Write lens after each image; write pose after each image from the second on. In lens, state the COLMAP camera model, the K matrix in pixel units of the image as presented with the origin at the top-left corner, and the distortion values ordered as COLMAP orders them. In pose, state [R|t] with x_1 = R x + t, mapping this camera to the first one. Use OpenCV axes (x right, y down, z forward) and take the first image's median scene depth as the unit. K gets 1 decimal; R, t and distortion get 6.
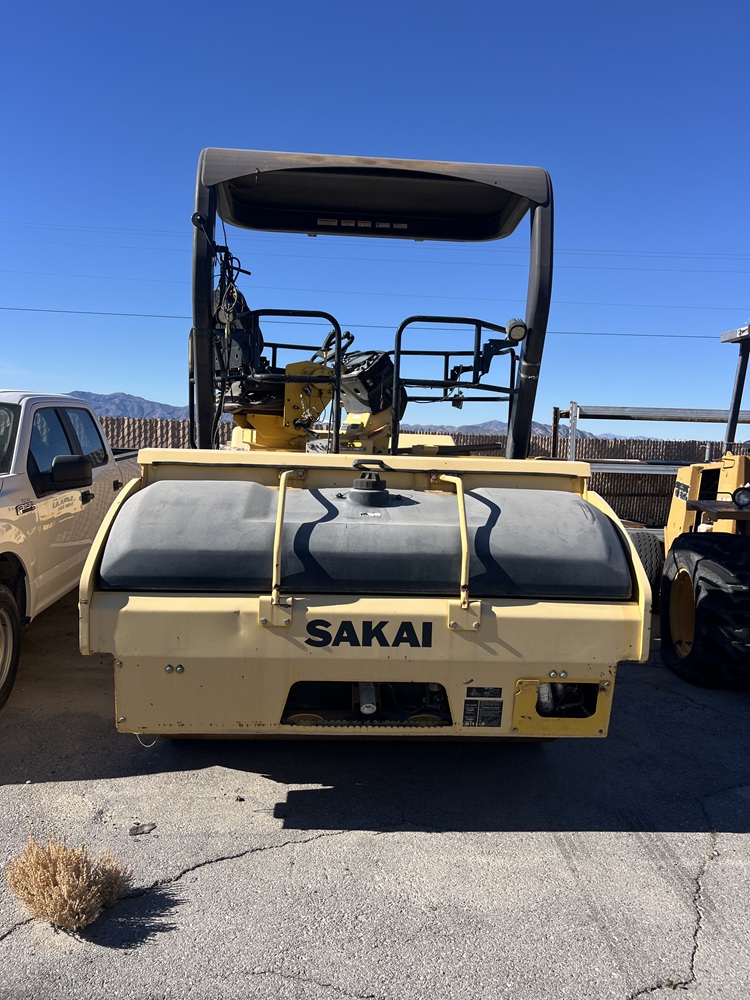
lens RADIAL K [[771.2, 0, 375.0], [0, 771.2, 500.0], [0, 0, 1]] dist [0.102849, -0.153778]
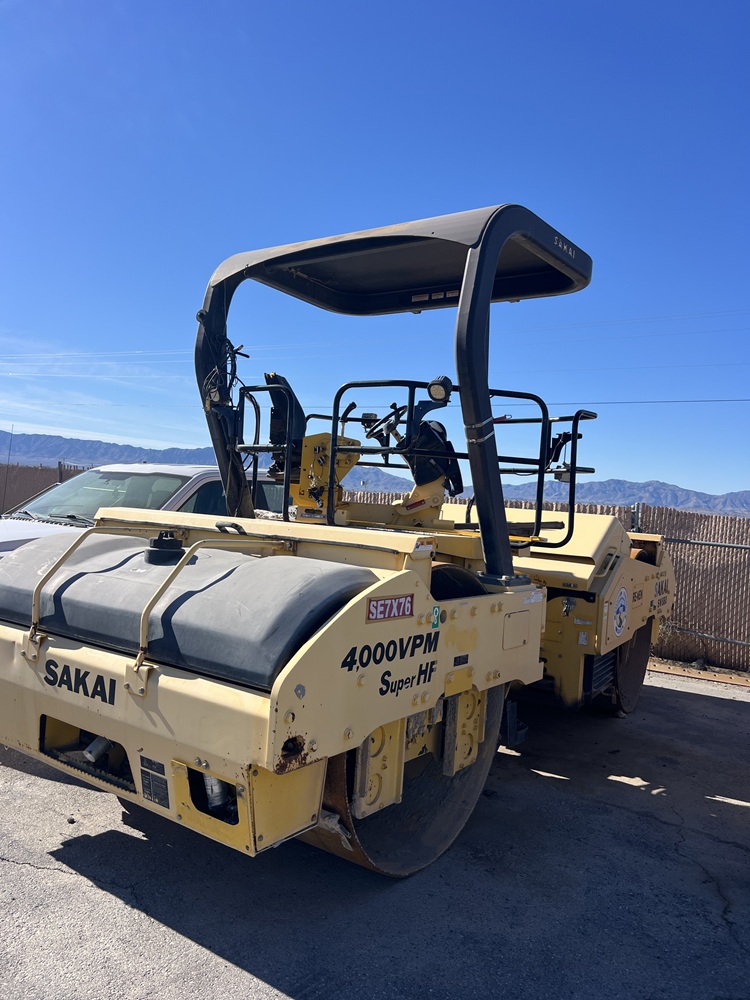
lens RADIAL K [[771.2, 0, 375.0], [0, 771.2, 500.0], [0, 0, 1]] dist [0.102849, -0.153778]
pose [[0.766124, 0.018207, -0.642435, 0.962160], [-0.090709, 0.992656, -0.080040, -0.021750], [0.636260, 0.119595, 0.762149, 0.411770]]
